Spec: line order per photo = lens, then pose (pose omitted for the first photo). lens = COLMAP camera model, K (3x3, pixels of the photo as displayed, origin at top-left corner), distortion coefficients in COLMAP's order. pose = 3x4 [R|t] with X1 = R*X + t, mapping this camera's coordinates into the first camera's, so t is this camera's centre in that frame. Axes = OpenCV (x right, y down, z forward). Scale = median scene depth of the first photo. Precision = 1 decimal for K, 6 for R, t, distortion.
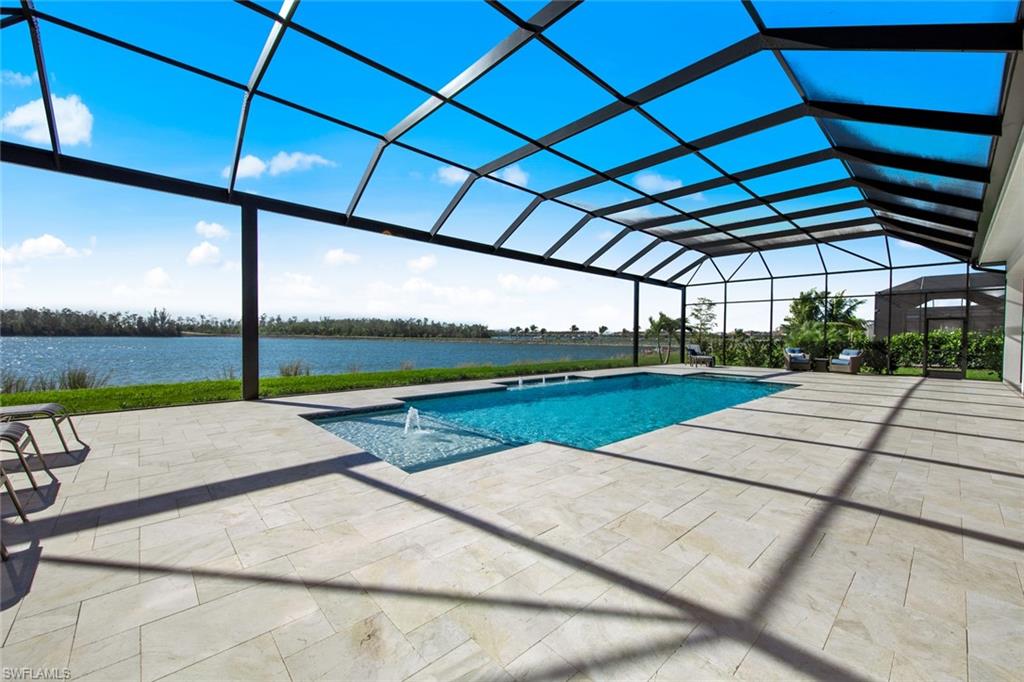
lens RADIAL K [[406.8, 0, 520.7], [0, 406.8, 348.2], [0, 0, 1]] dist [0.000301, -0.000471]
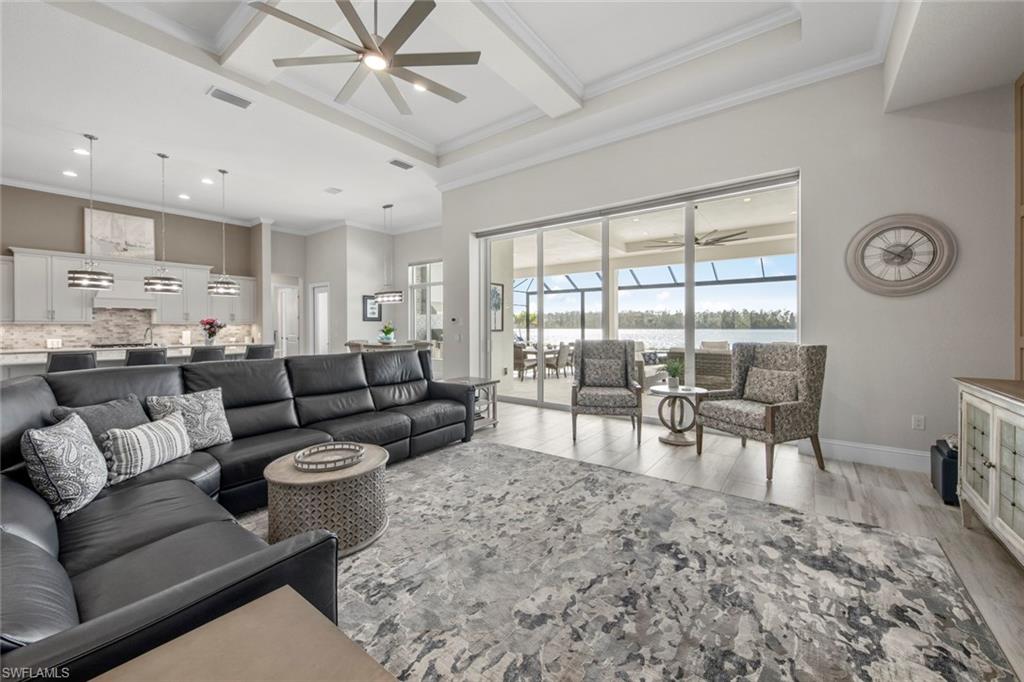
lens RADIAL K [[391.7, 0, 514.3], [0, 391.7, 328.0], [0, 0, 1]] dist [0.013512, -0.006310]
pose [[0.168939, -0.003570, -0.985620, 1.002310], [-0.027546, 0.999586, -0.008342, 0.001543], [0.985242, 0.028559, 0.168771, -0.051179]]
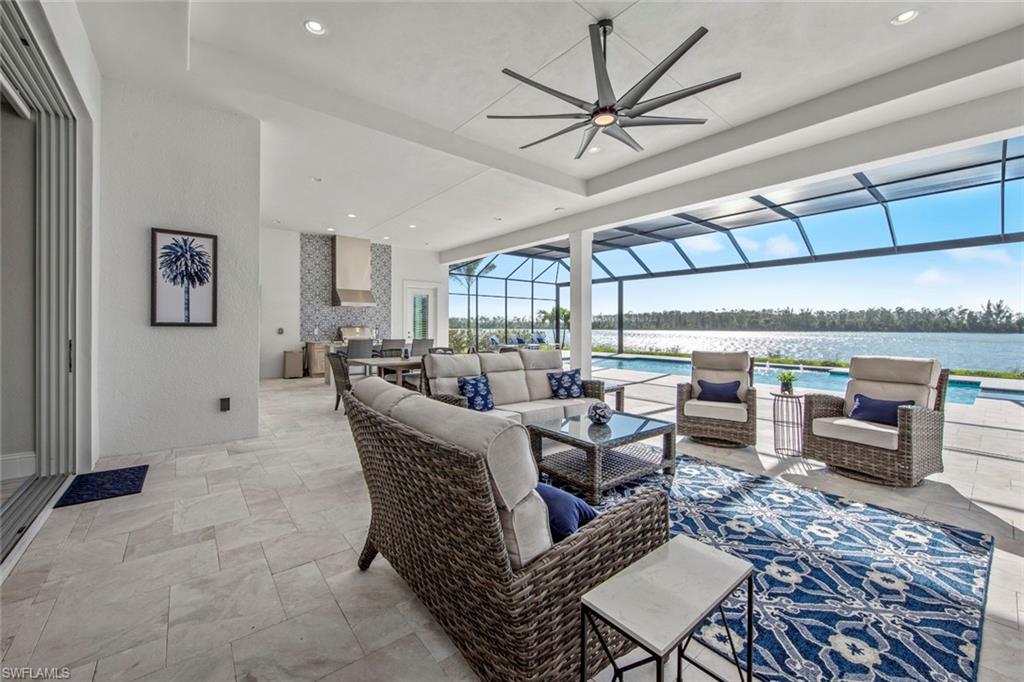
lens RADIAL K [[398.5, 0, 511.8], [0, 398.5, 325.8], [0, 0, 1]] dist [0.000062, -0.000559]
pose [[-0.072829, -0.010780, -0.997286, 0.787151], [-0.034449, 0.999372, -0.008287, -0.002904], [0.996749, 0.033752, -0.073155, 0.194240]]
